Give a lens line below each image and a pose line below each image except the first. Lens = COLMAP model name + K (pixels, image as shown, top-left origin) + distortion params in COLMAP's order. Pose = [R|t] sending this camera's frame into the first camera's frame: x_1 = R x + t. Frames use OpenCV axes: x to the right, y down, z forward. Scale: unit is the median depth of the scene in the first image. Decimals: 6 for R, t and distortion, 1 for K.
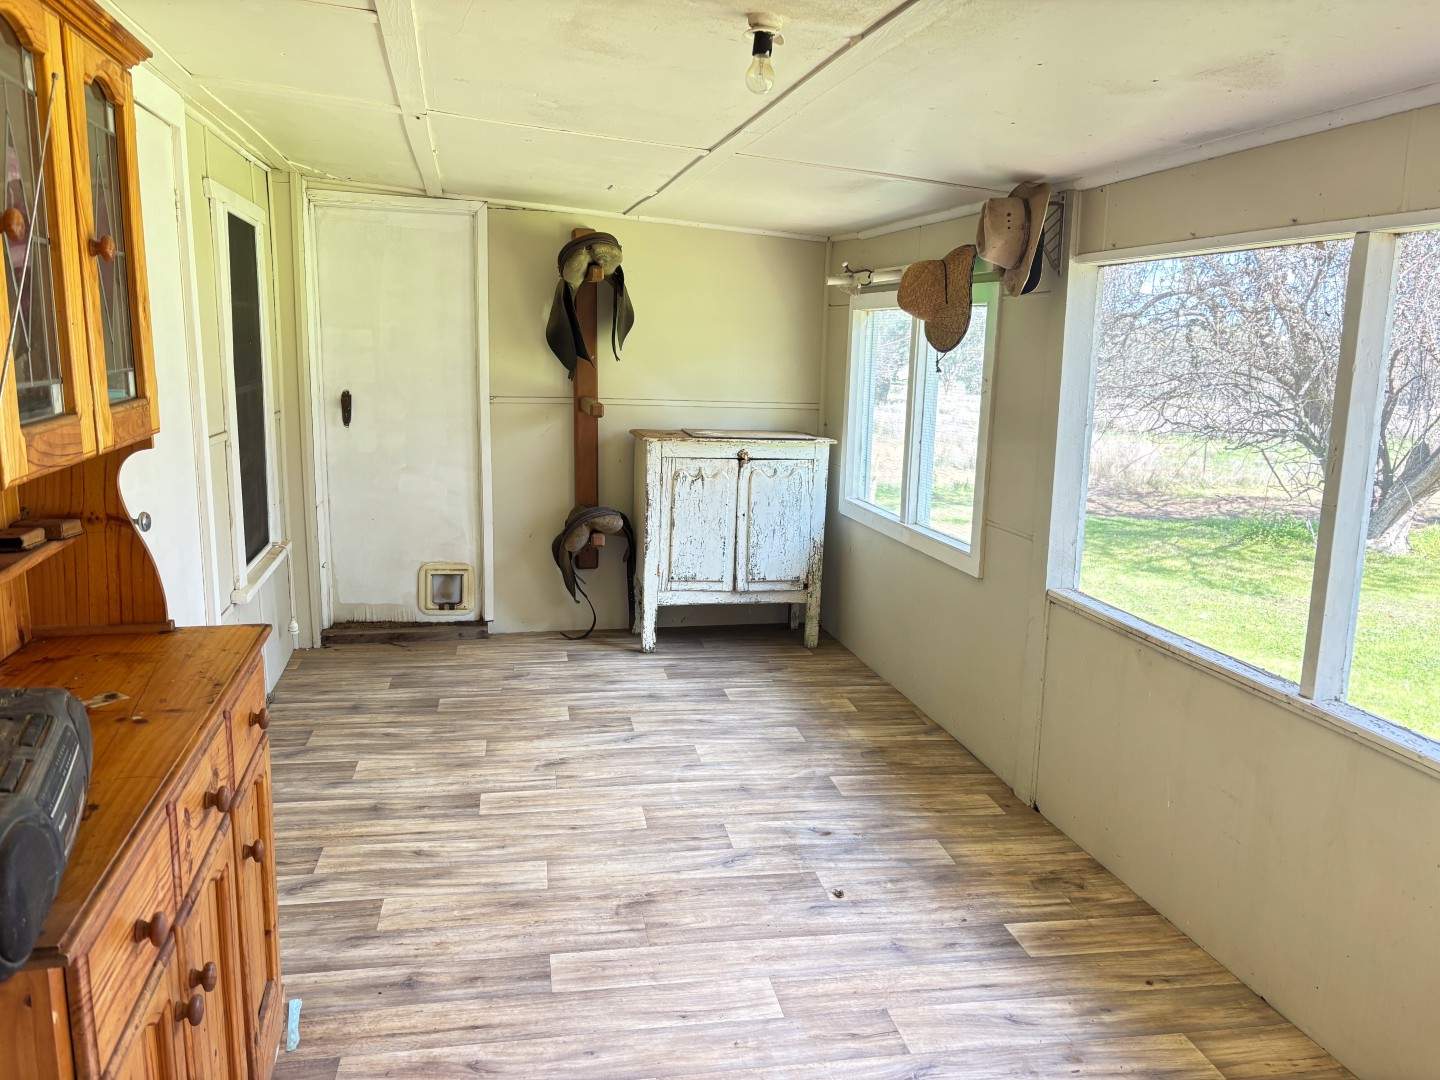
lens RADIAL K [[1105.4, 0, 720.0], [0, 1105.4, 540.0], [0, 0, 1]] dist [0.001472, 0.002949]
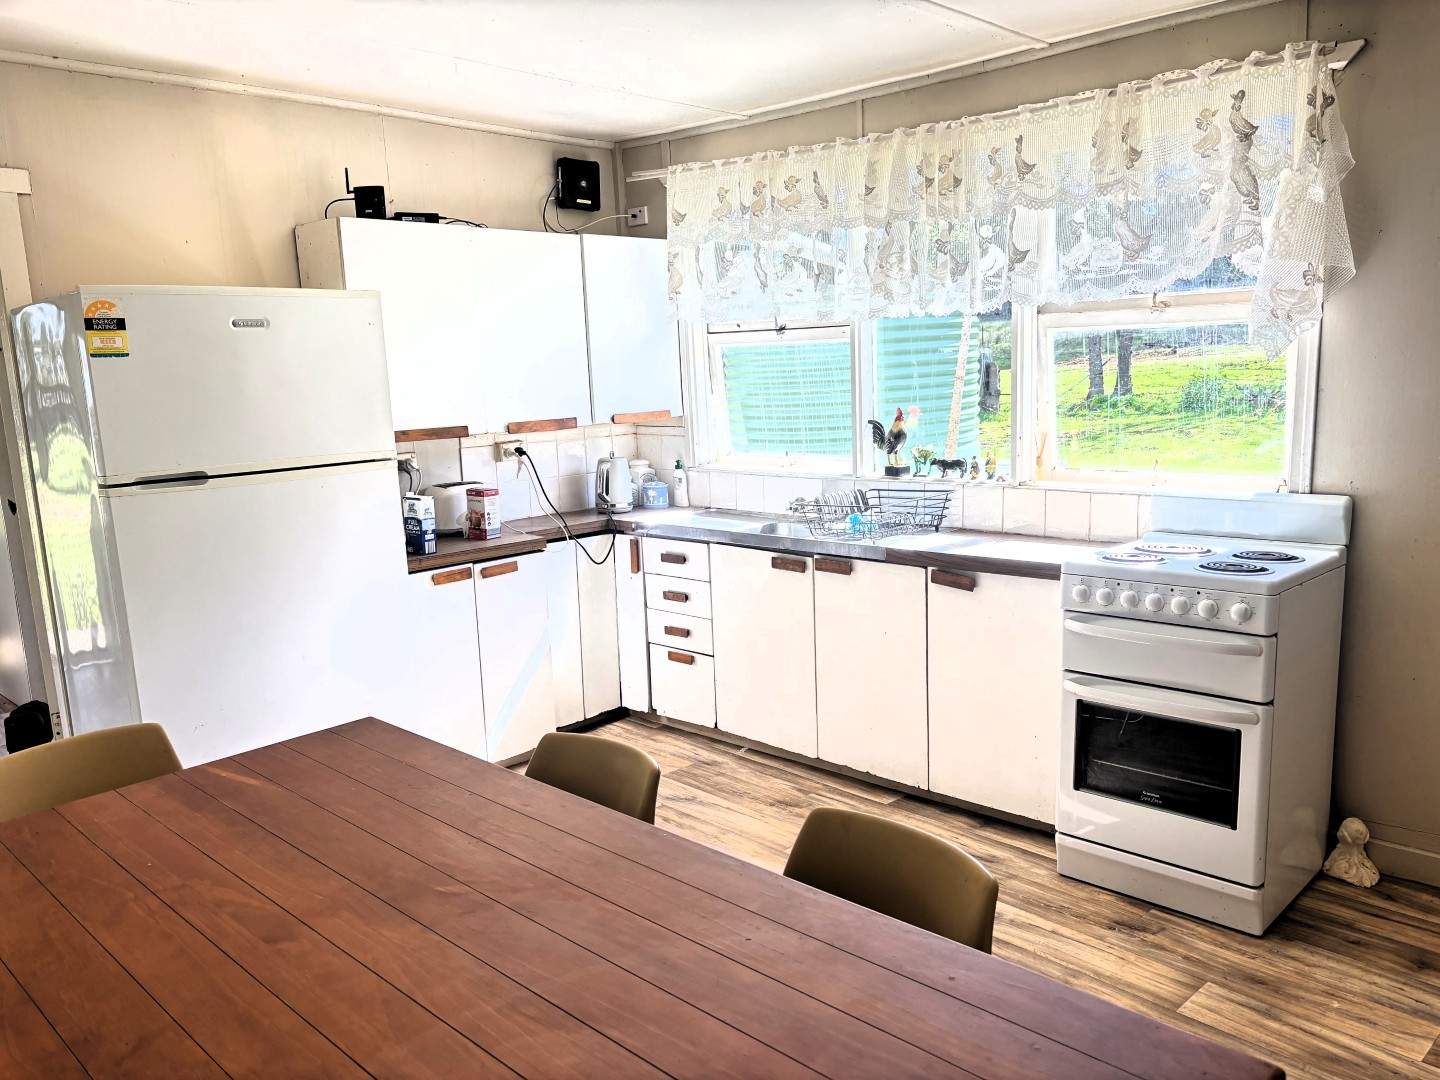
lens RADIAL K [[1105.4, 0, 720.0], [0, 1105.4, 540.0], [0, 0, 1]] dist [0.001472, 0.002949]
pose [[-0.538393, -0.101630, 0.836543, -0.636864], [0.200033, 0.948915, 0.244022, -0.287862], [-0.818608, 0.298716, -0.490560, 1.641773]]
